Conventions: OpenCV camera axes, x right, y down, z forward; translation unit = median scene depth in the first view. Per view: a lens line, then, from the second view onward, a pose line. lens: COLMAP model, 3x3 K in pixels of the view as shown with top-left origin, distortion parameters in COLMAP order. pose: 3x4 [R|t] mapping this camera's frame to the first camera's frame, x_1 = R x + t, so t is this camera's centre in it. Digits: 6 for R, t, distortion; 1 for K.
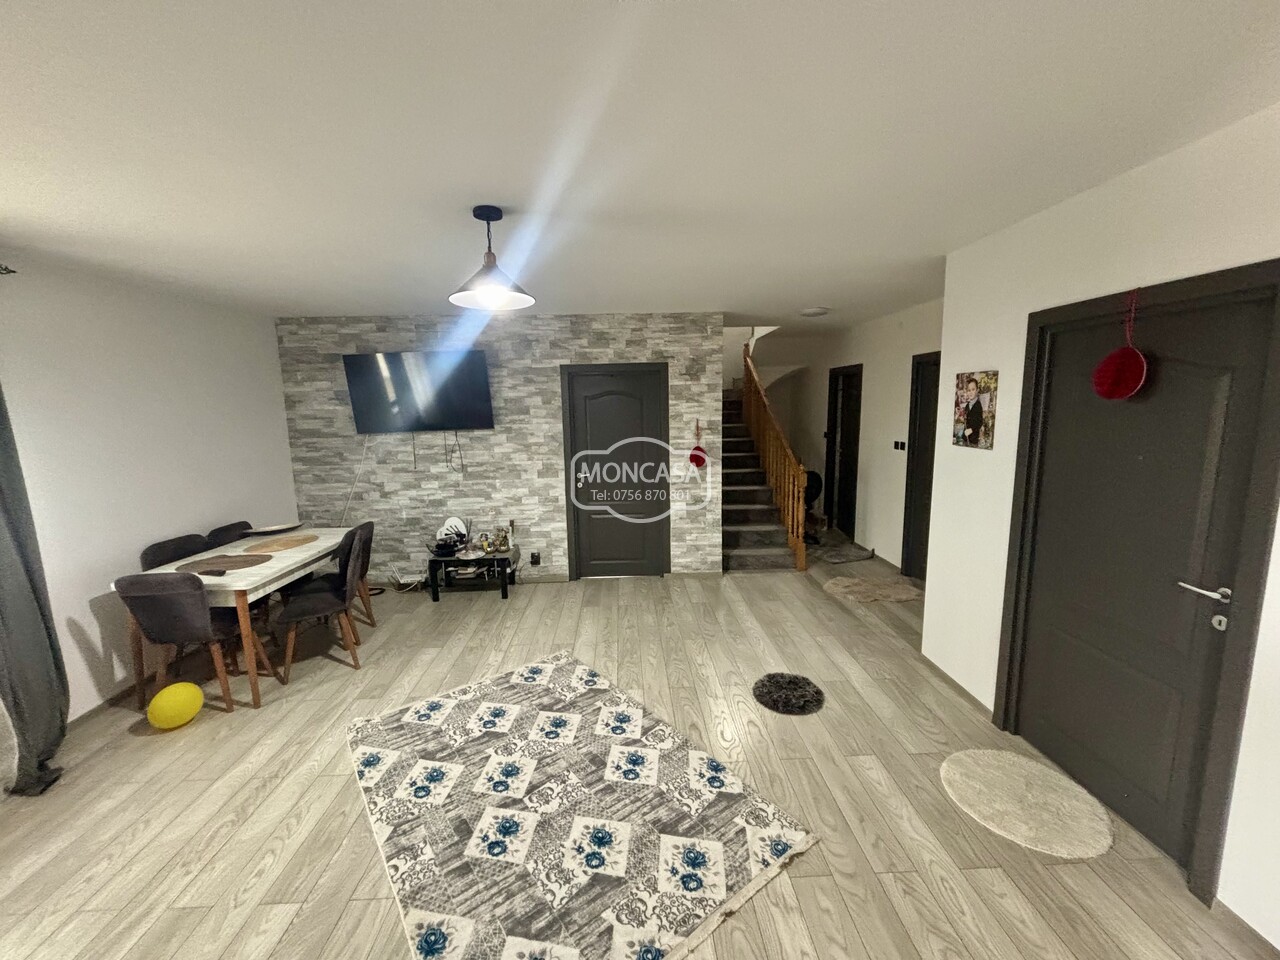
lens RADIAL K [[512.5, 0, 638.8], [0, 512.5, 477.2], [0, 0, 1]] dist [-0.004717, 0.001203]
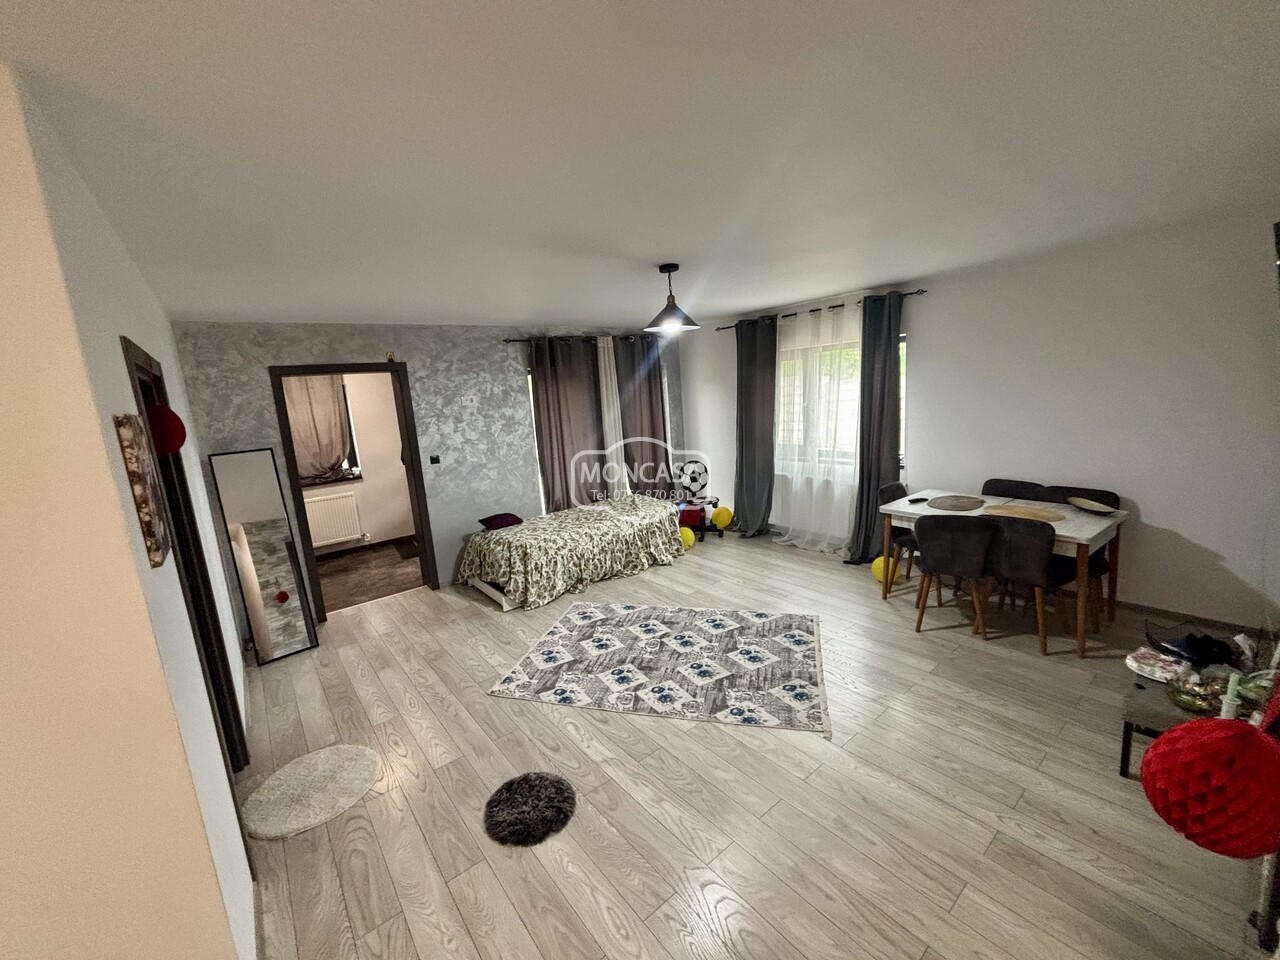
lens RADIAL K [[512.5, 0, 636.2], [0, 512.5, 477.2], [0, 0, 1]] dist [-0.004717, 0.001203]
pose [[-0.801292, 0.181084, -0.570210, 0.545746], [0.004151, 0.954752, 0.297373, -0.289954], [0.598259, 0.235916, -0.765787, 1.675891]]
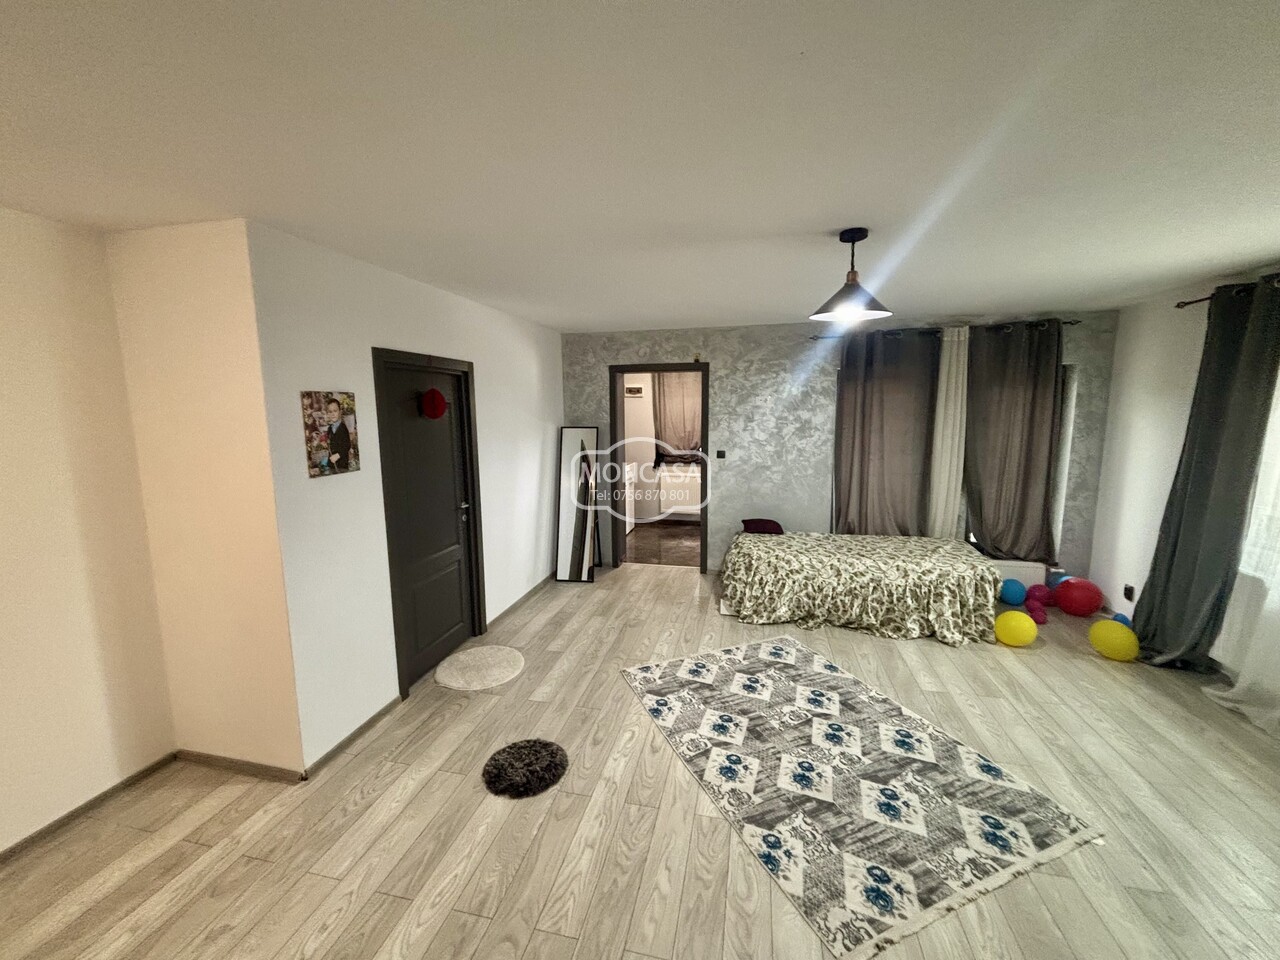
lens RADIAL K [[512.5, 0, 638.6], [0, 512.5, 478.6], [0, 0, 1]] dist [-0.004717, 0.001203]
pose [[-0.965099, -0.006039, 0.261817, -0.110441], [0.066741, 0.961052, 0.268189, -0.260056], [-0.253239, 0.276303, -0.927107, 1.717082]]
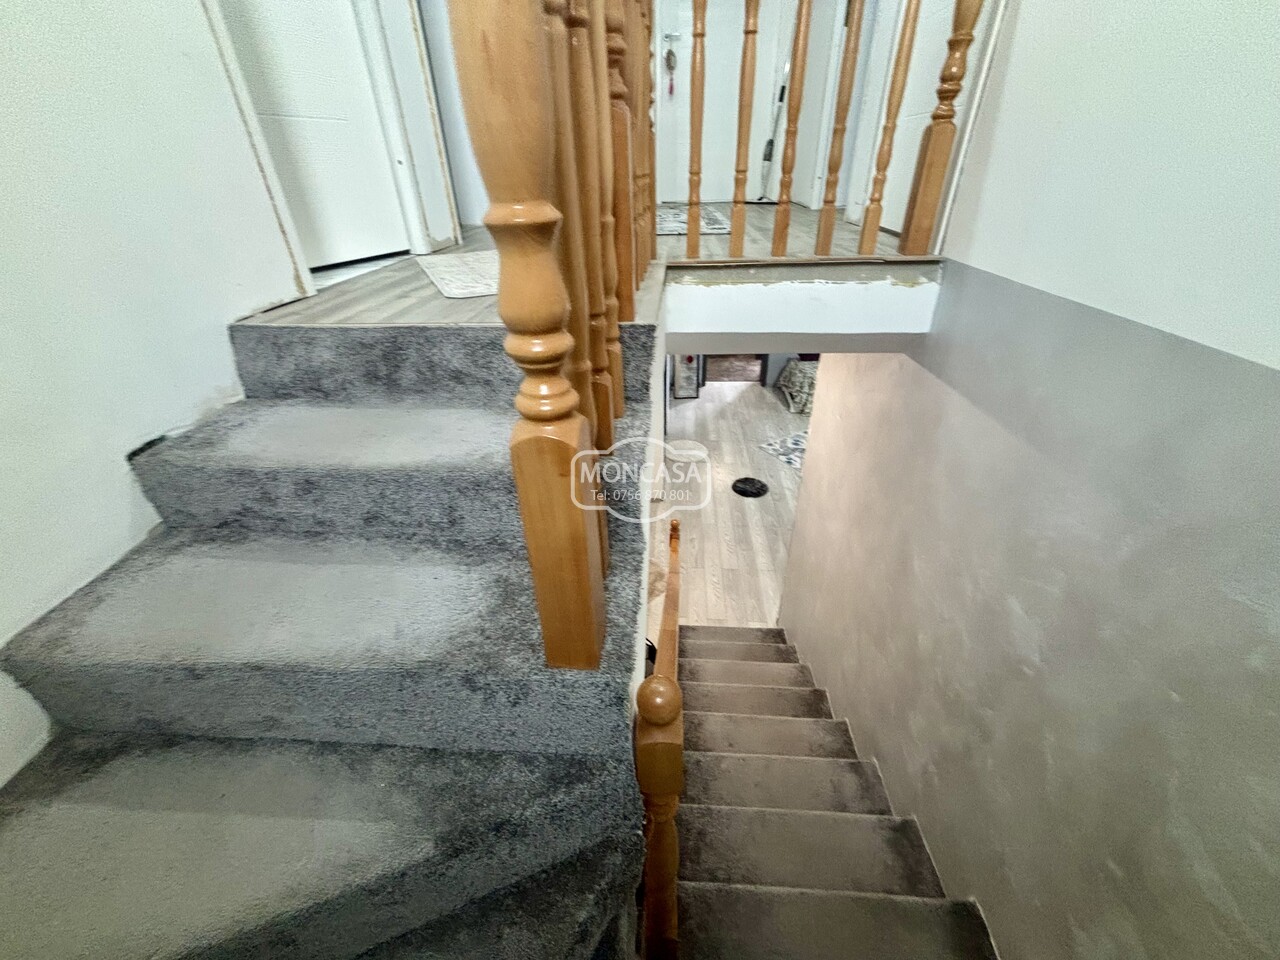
lens RADIAL K [[512.5, 0, 641.8], [0, 512.5, 479.9], [0, 0, 1]] dist [-0.004717, 0.001203]
pose [[-0.993351, -0.017331, 0.113816, 0.508551], [0.059264, 0.770584, 0.634577, -0.896039], [-0.098702, 0.637103, -0.764433, 2.664299]]
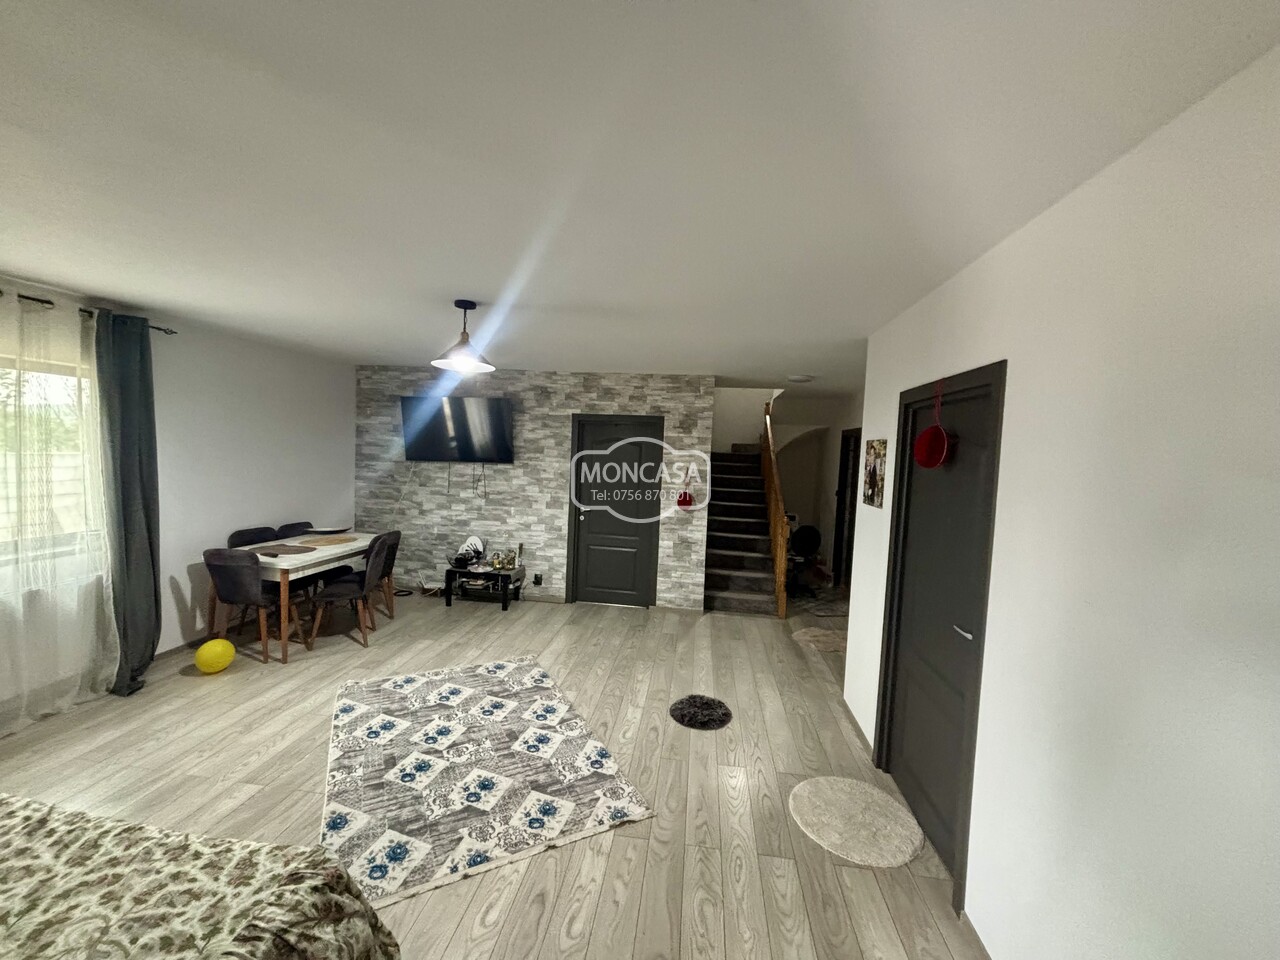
lens RADIAL K [[512.5, 0, 638.4], [0, 512.5, 477.9], [0, 0, 1]] dist [-0.004717, 0.001203]
pose [[0.984602, 0.072509, -0.159063, 0.320830], [-0.086673, 0.992690, -0.083987, 0.019462], [0.151810, 0.096480, 0.983690, -0.187706]]
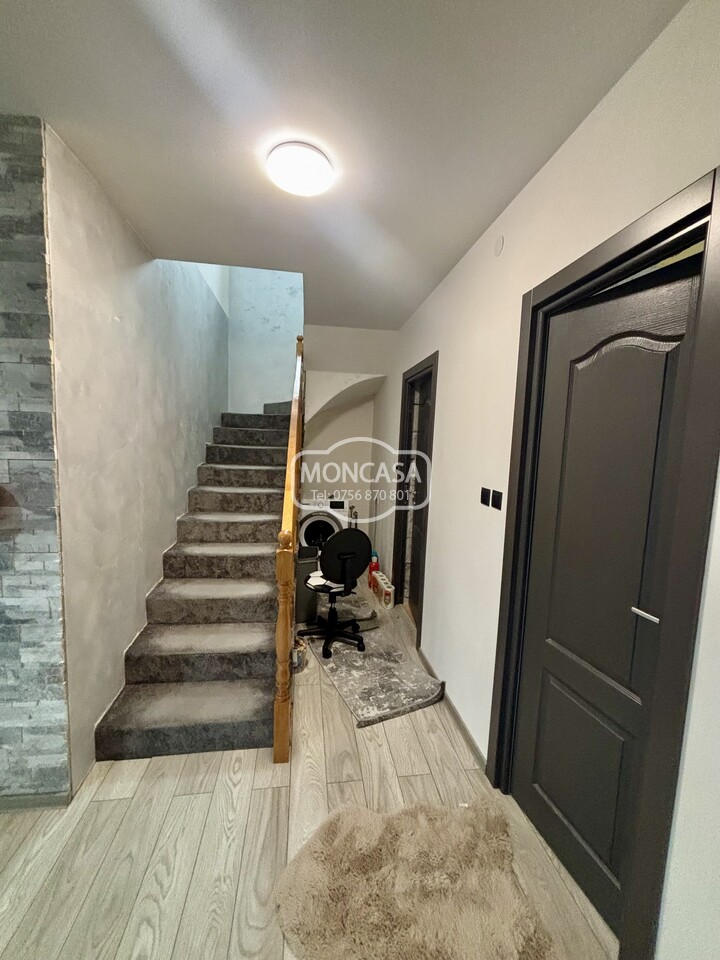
lens RADIAL K [[384.4, 0, 363.3], [0, 384.4, 477.0], [0, 0, 1]] dist [-0.004717, 0.001203]
pose [[0.991732, 0.046952, 0.119431, 0.621151], [-0.041369, 0.997951, -0.048805, -0.104887], [-0.121478, 0.043461, 0.991642, 1.177921]]
